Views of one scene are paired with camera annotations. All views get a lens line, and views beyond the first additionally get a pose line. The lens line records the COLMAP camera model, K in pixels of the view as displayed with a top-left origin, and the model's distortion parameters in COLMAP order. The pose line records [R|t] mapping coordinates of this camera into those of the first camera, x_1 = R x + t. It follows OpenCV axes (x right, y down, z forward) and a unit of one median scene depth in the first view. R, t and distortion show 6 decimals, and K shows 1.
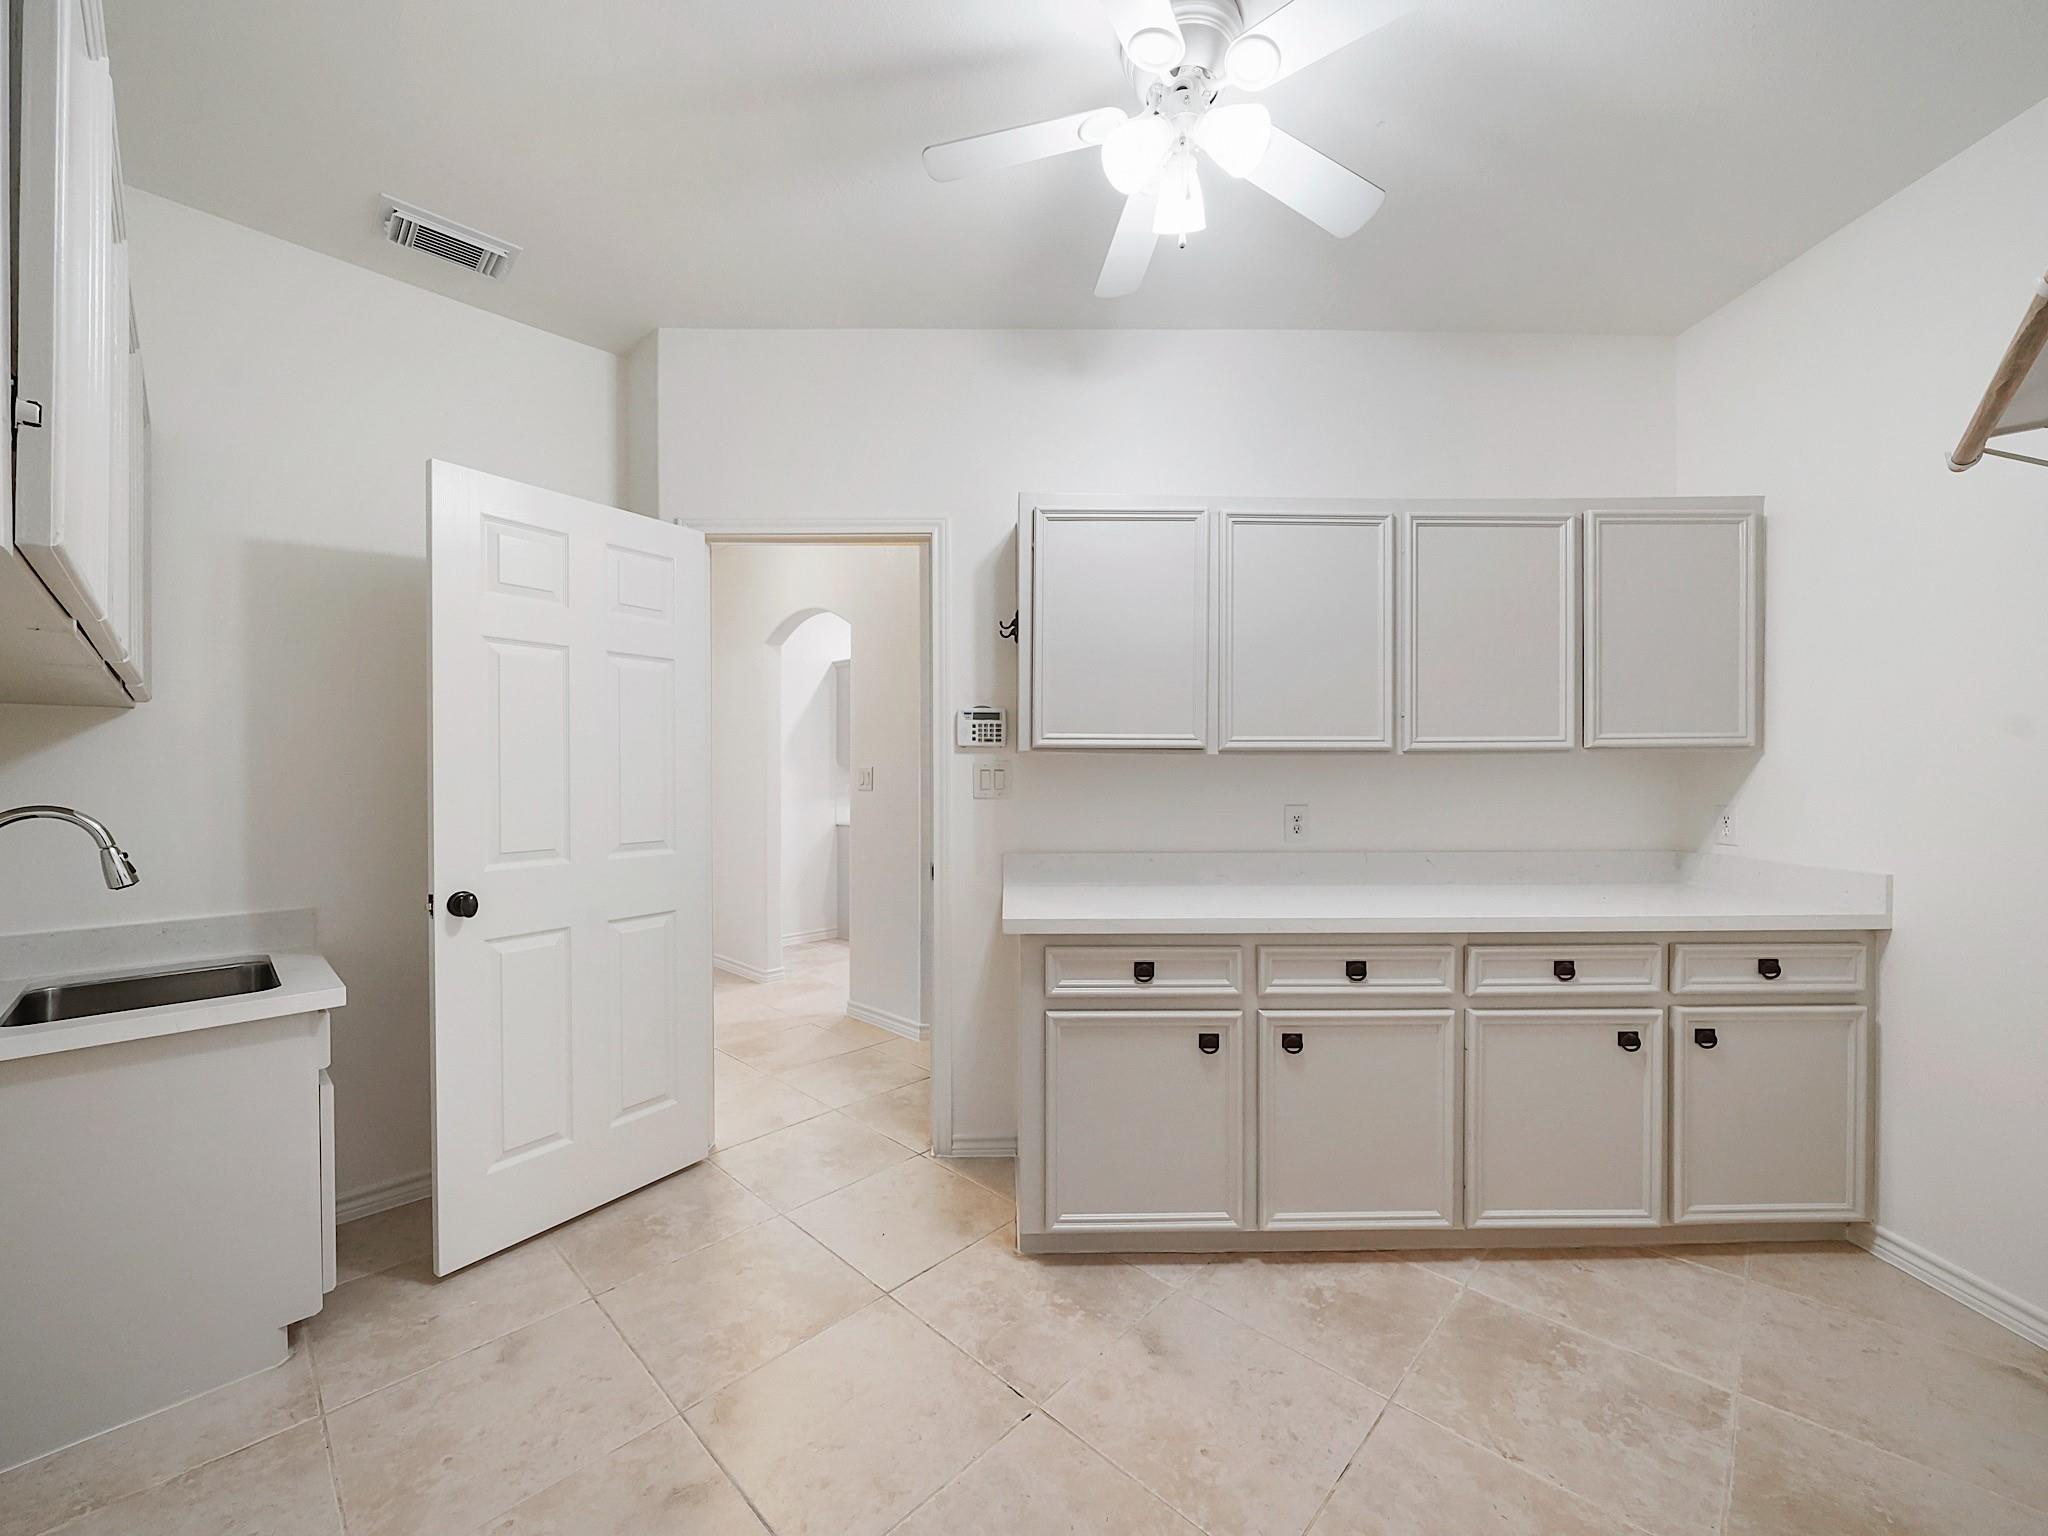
lens RADIAL K [[819.2, 0, 1015.4], [0, 819.2, 779.6], [0, 0, 1]] dist [-0.003857, -0.000490]
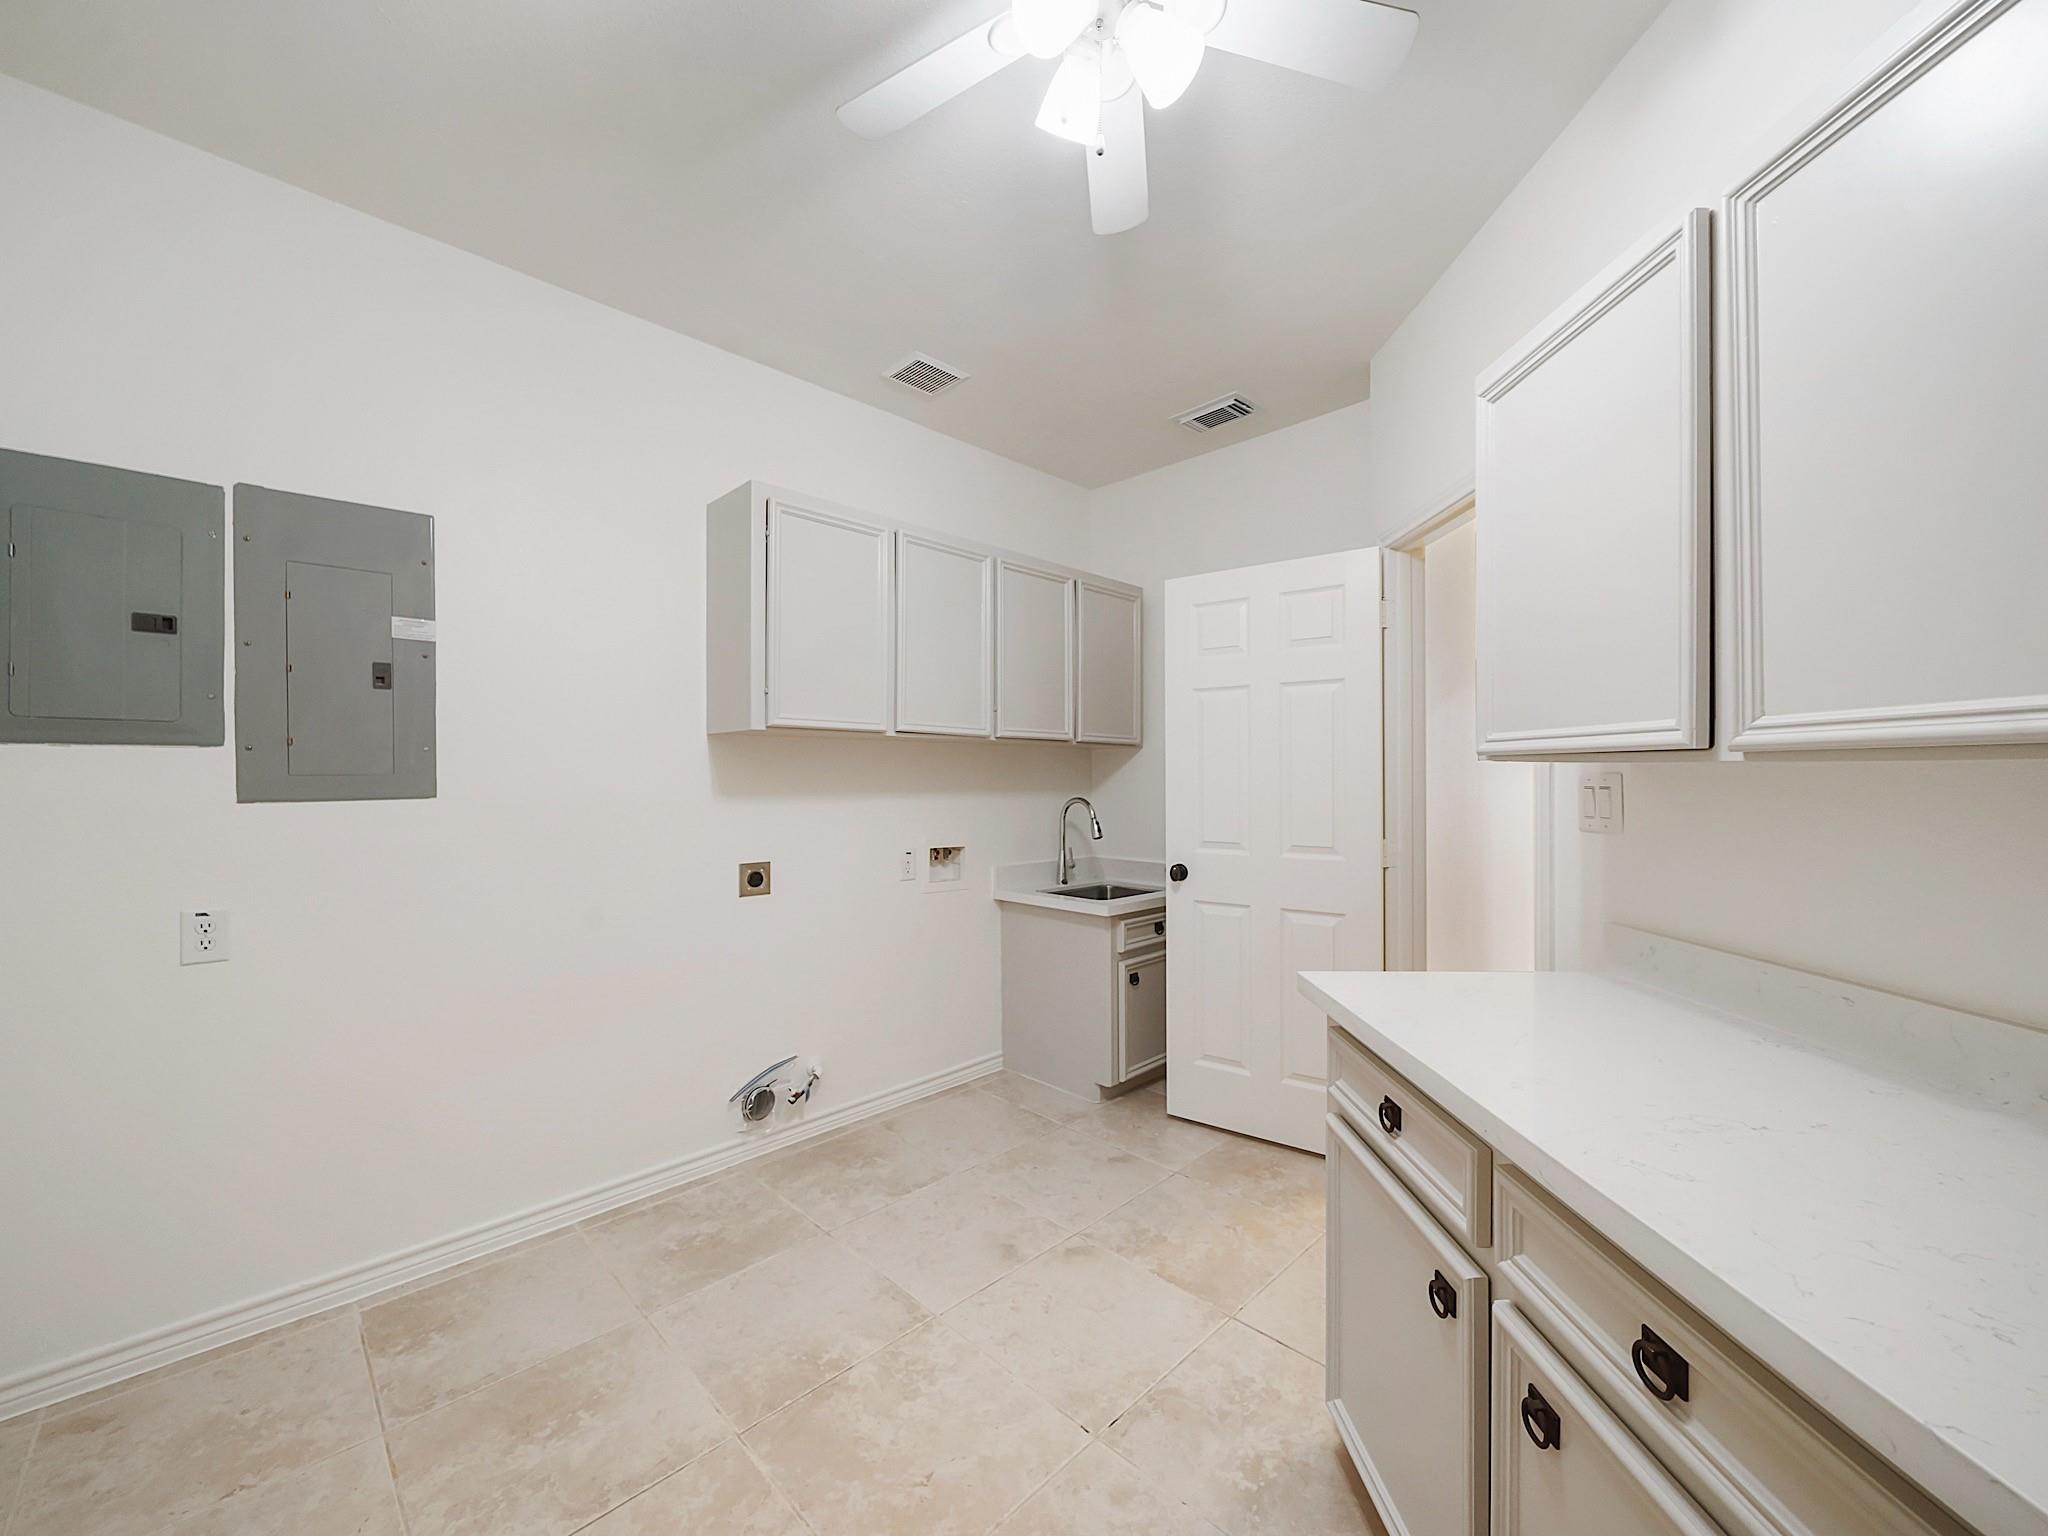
lens RADIAL K [[819.2, 0, 1015.4], [0, 819.2, 779.6], [0, 0, 1]] dist [-0.003857, -0.000490]
pose [[-0.044343, 0.008439, -0.998981, 0.827428], [-0.003736, 0.999956, 0.008613, -0.028568], [0.999009, 0.004114, -0.044309, 0.771873]]
